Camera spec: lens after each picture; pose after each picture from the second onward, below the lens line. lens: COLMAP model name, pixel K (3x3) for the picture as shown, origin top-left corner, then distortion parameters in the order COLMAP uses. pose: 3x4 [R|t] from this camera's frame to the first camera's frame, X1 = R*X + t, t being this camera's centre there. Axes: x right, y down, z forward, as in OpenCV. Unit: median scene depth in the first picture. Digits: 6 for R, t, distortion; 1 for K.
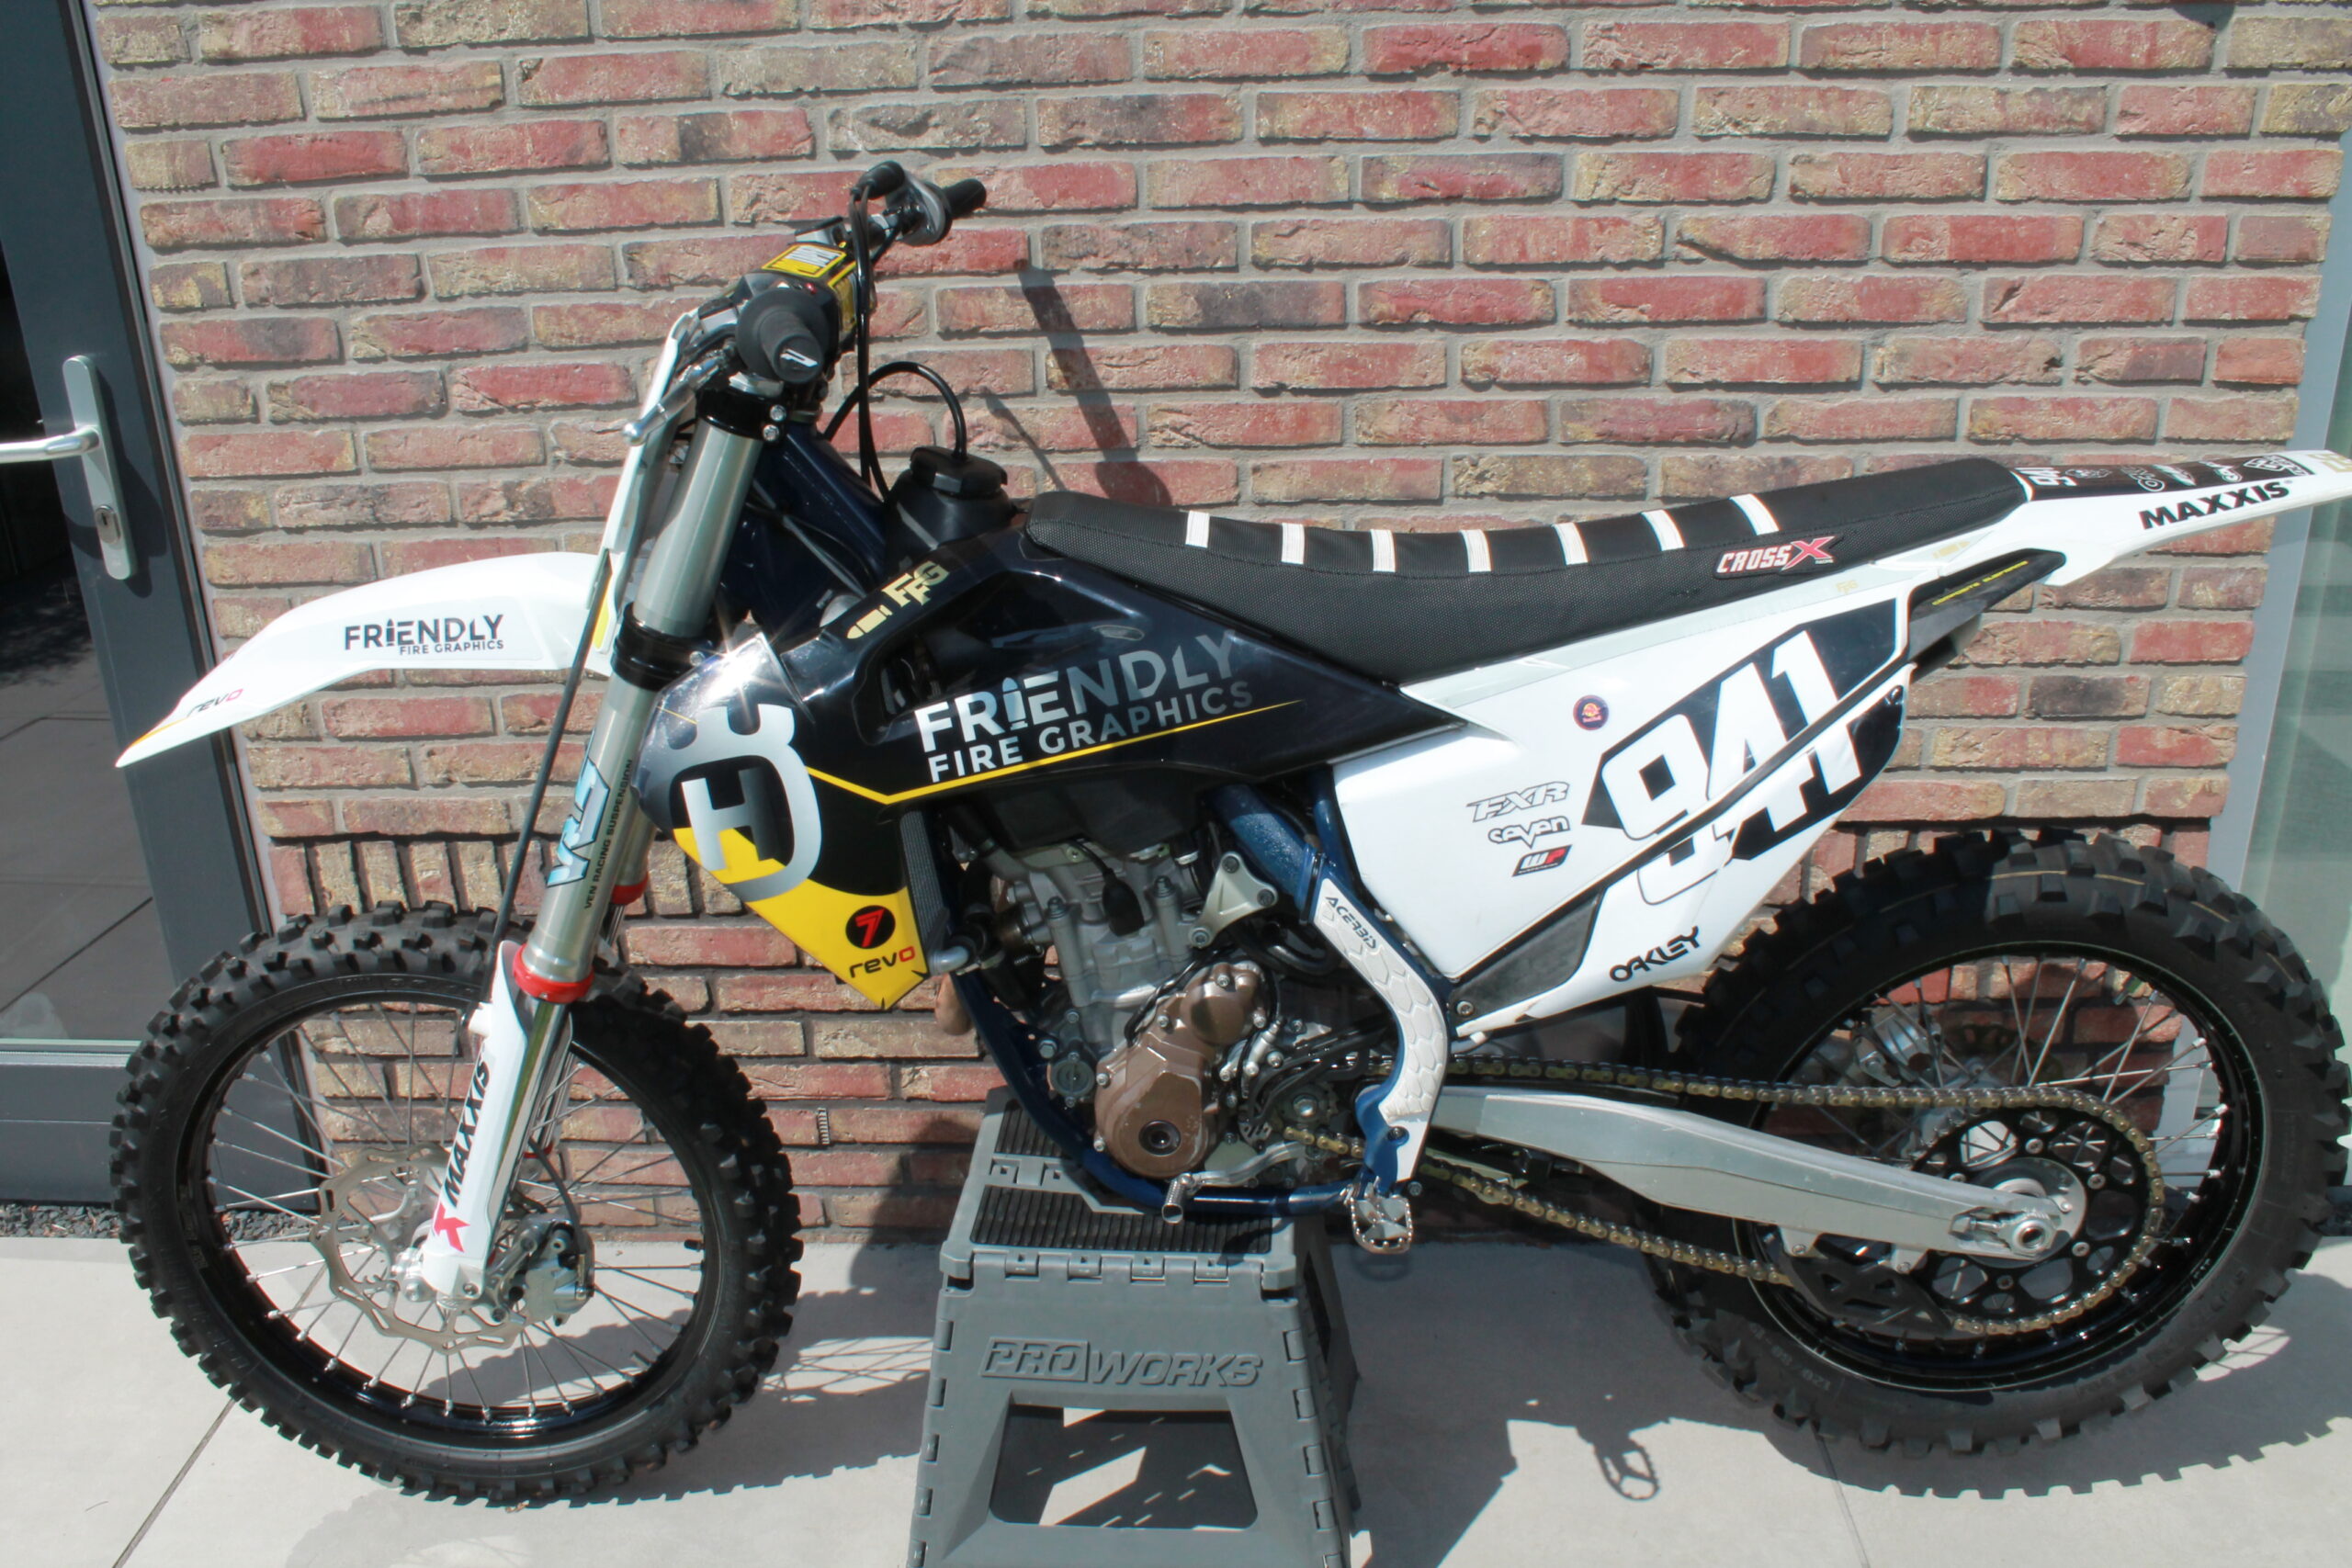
lens RADIAL K [[1966.5, 0, 1152.8], [0, 1966.5, 760.4], [0, 0, 1]] dist [-0.161998, 0.132190]
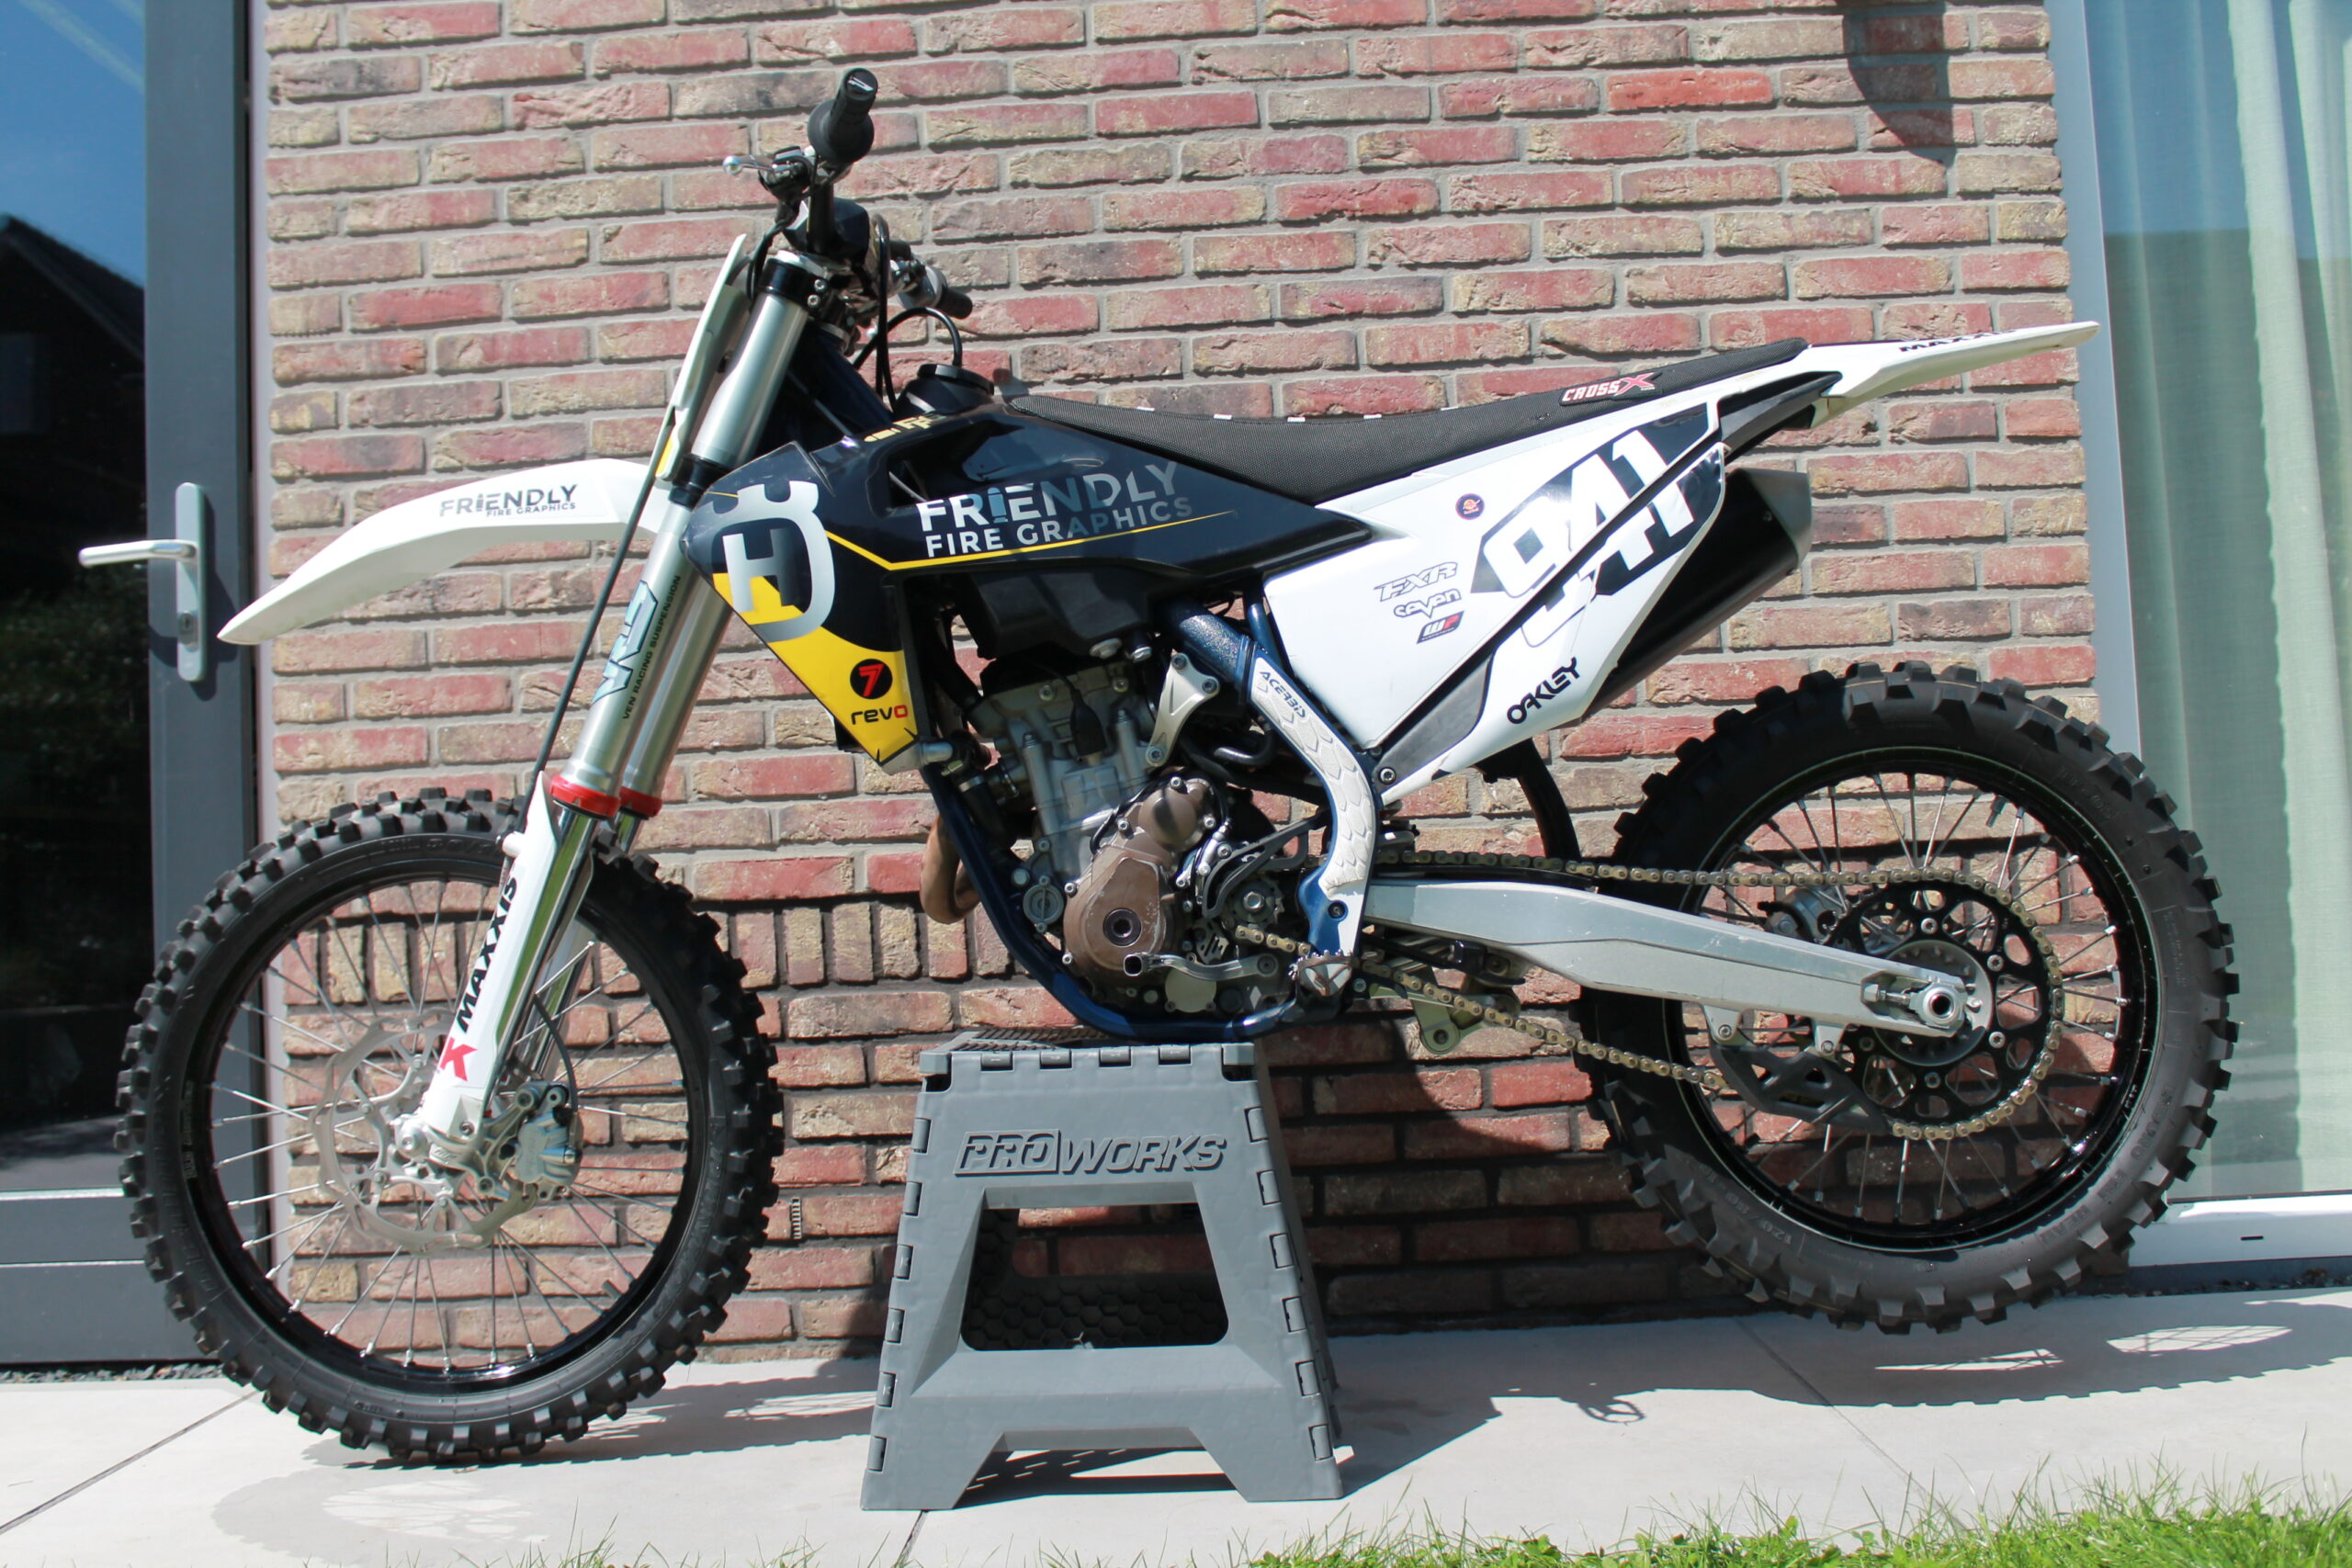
lens RADIAL K [[2183.8, 0, 1159.8], [0, 2183.8, 753.4], [0, 0, 1]] dist [-0.106237, 0.000000]
pose [[0.999809, -0.015445, 0.012002, 0.009898], [0.019057, 0.907420, -0.419794, 0.546013], [-0.004407, 0.419942, 0.907540, -0.139541]]
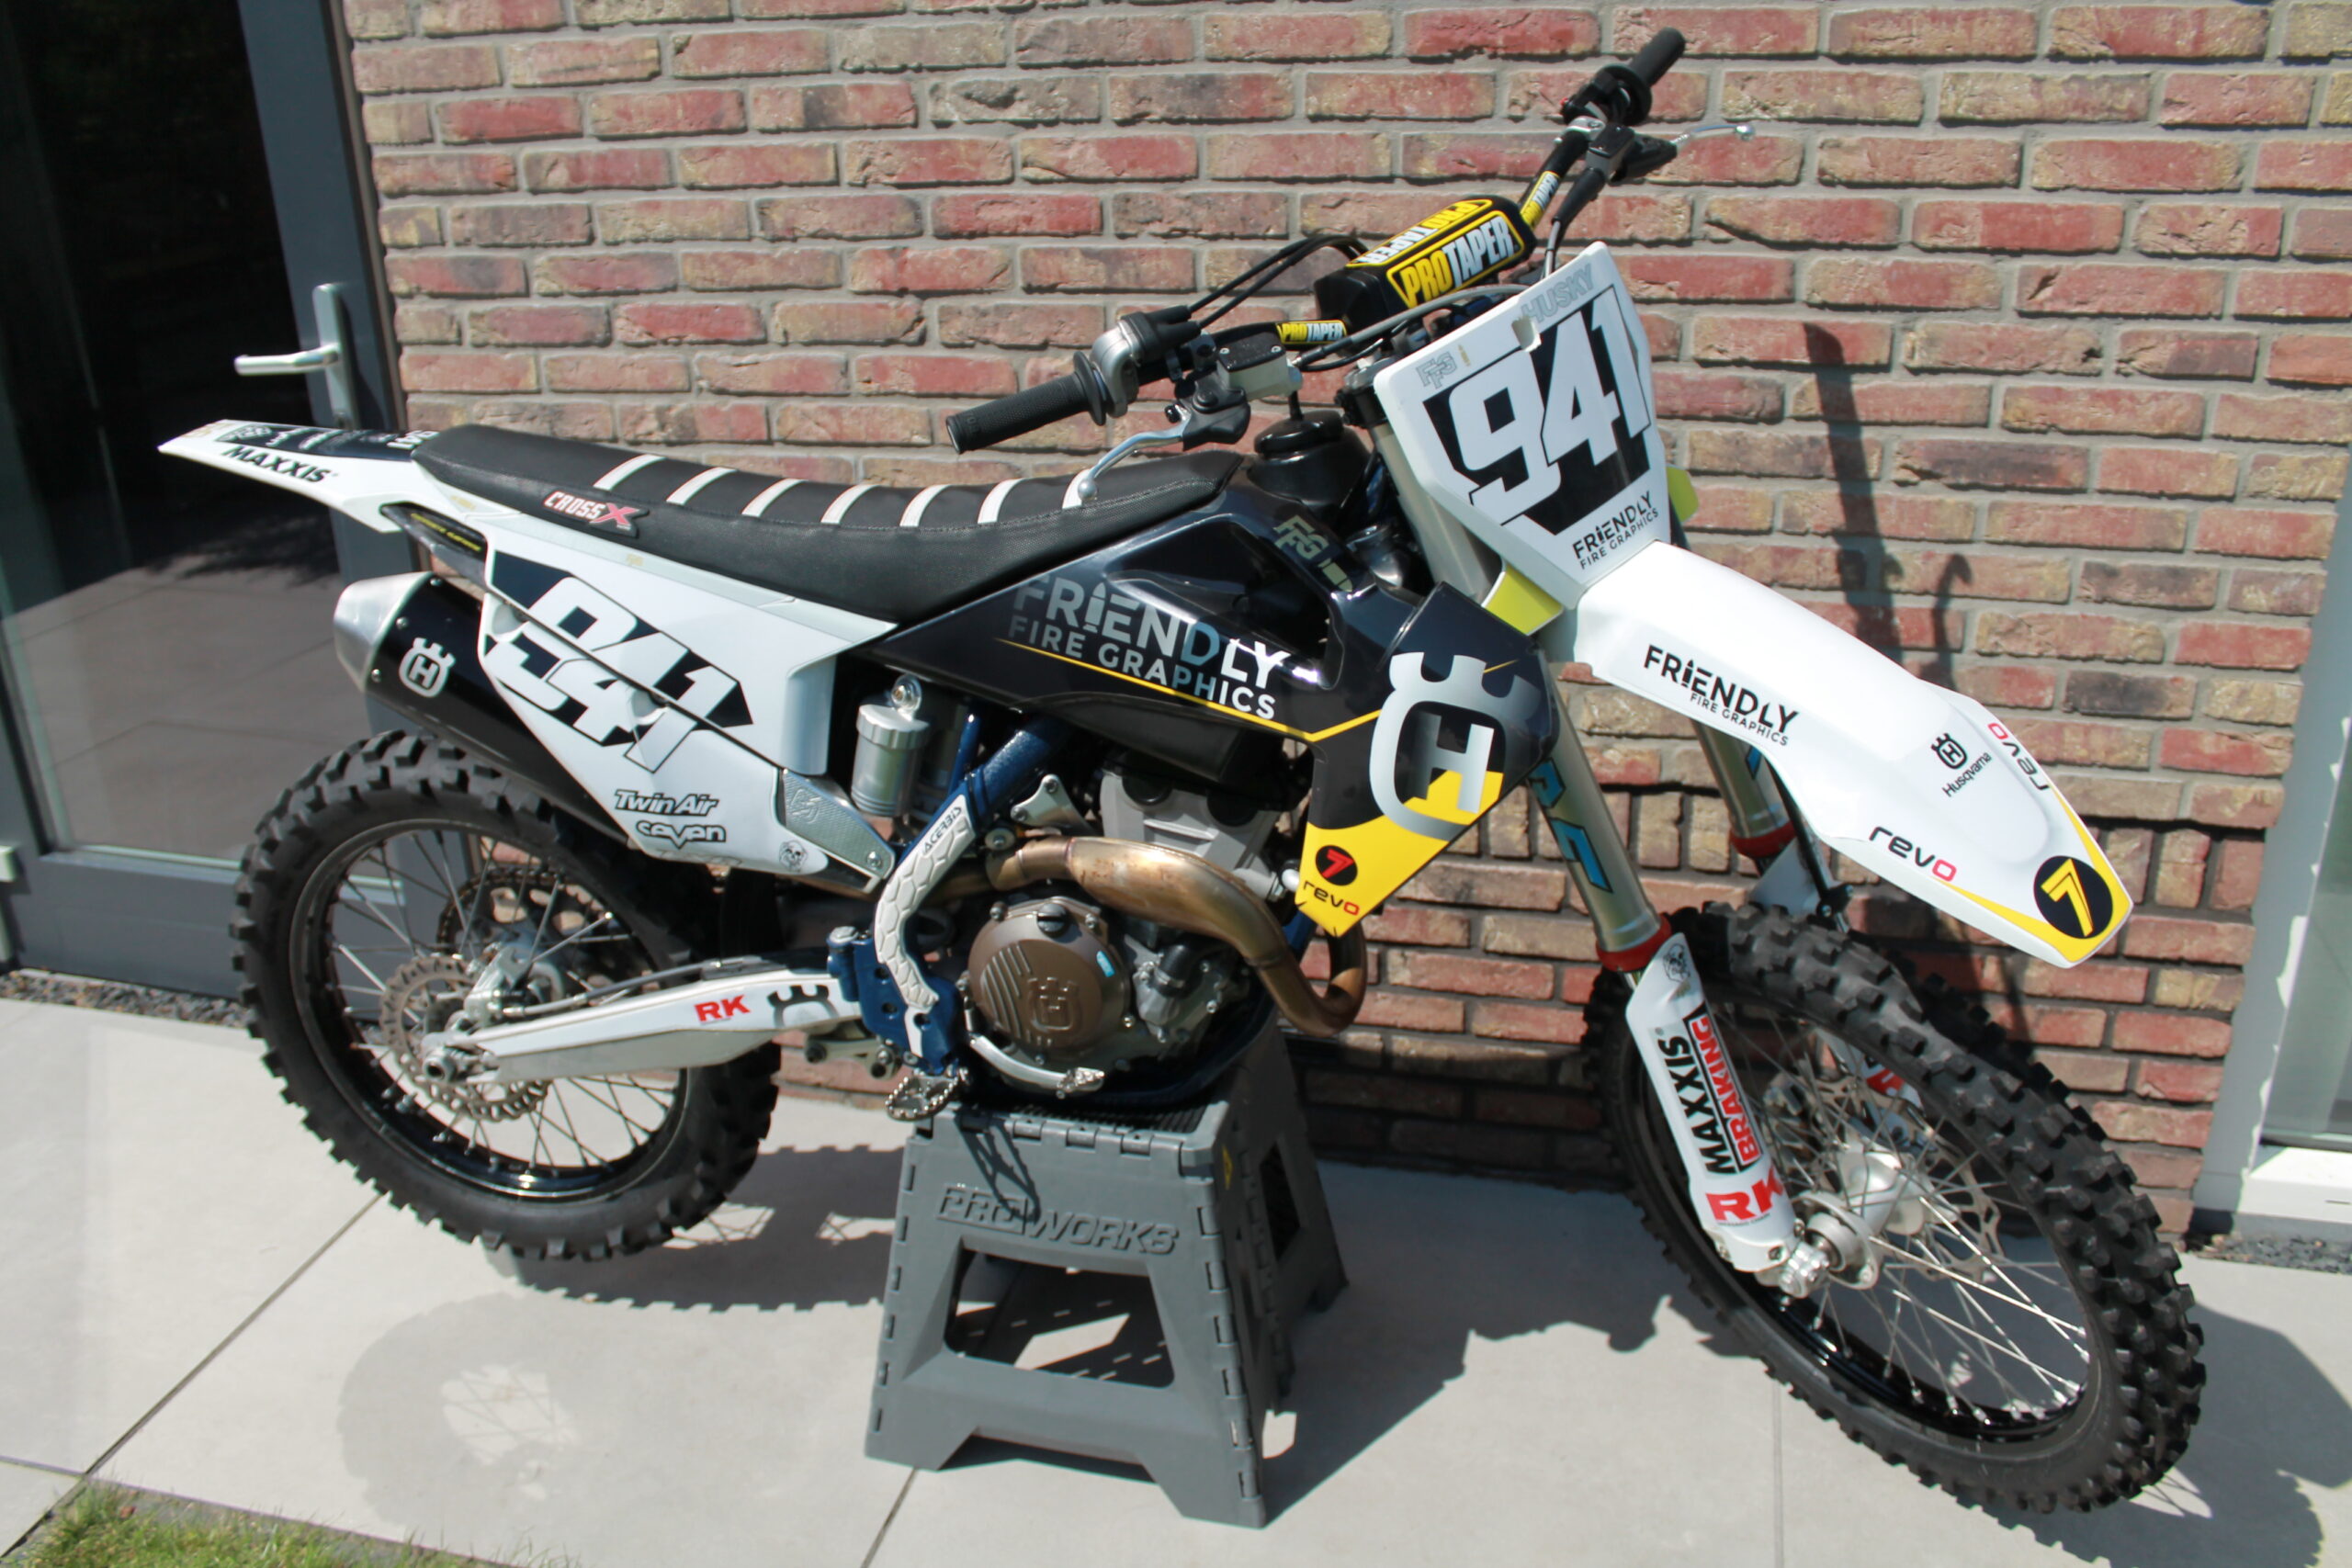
lens RADIAL K [[1966.5, 0, 1164.6], [0, 1966.5, 766.9], [0, 0, 1]] dist [-0.161998, 0.132190]
pose [[0.977198, 0.079313, -0.196959, 0.217158], [-0.075301, 0.996774, 0.027786, 0.015289], [0.198527, -0.012321, 0.980018, -0.072045]]
